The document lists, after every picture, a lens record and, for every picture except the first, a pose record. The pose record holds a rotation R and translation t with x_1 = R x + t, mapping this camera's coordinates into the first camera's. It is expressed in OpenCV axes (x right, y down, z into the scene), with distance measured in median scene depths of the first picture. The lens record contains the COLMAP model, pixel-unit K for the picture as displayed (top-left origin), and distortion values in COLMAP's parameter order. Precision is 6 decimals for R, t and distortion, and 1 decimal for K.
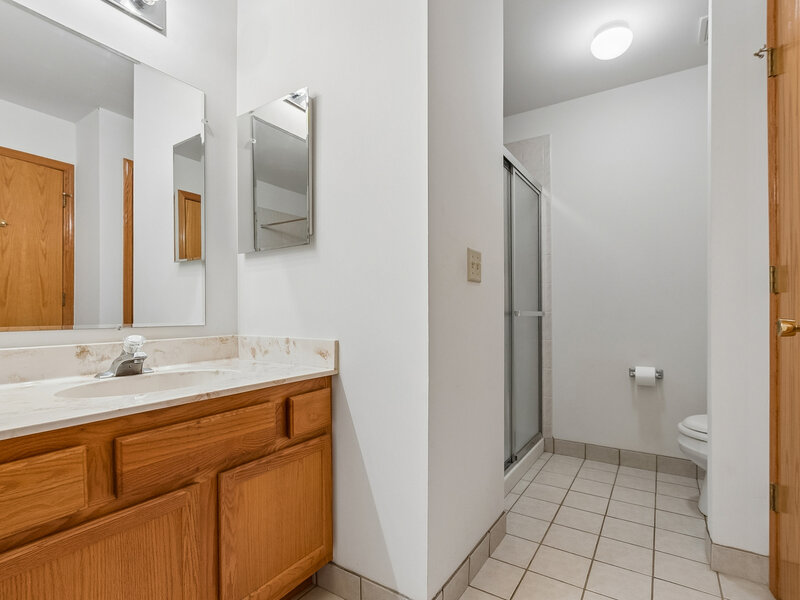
lens RADIAL K [[406.3, 0, 400.6], [0, 406.3, 308.0], [0, 0, 1]] dist [0.012320, 0.000078]
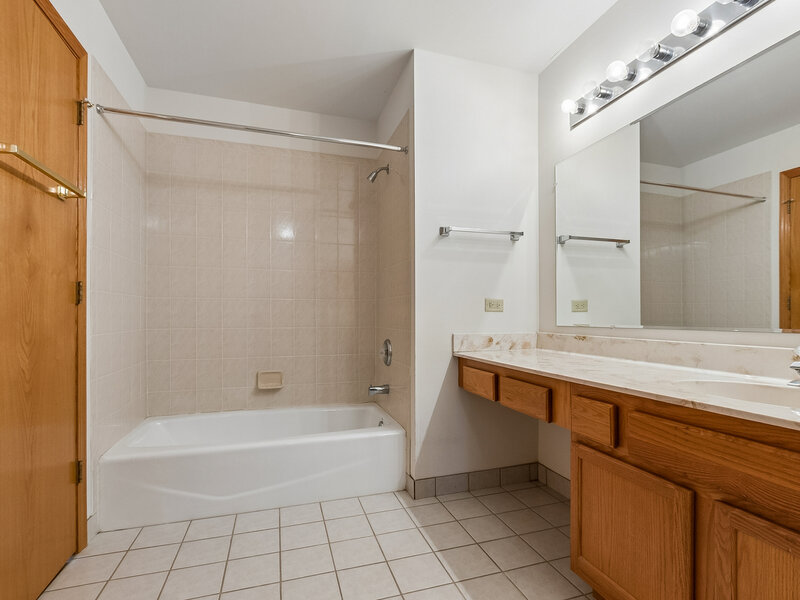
lens RADIAL K [[406.3, 0, 400.6], [0, 406.3, 308.0], [0, 0, 1]] dist [0.012320, 0.000078]
pose [[-0.631339, -0.011393, -0.775423, 0.699105], [0.009990, 0.999690, -0.022822, 0.004446], [0.775443, -0.022154, -0.631029, 1.068198]]
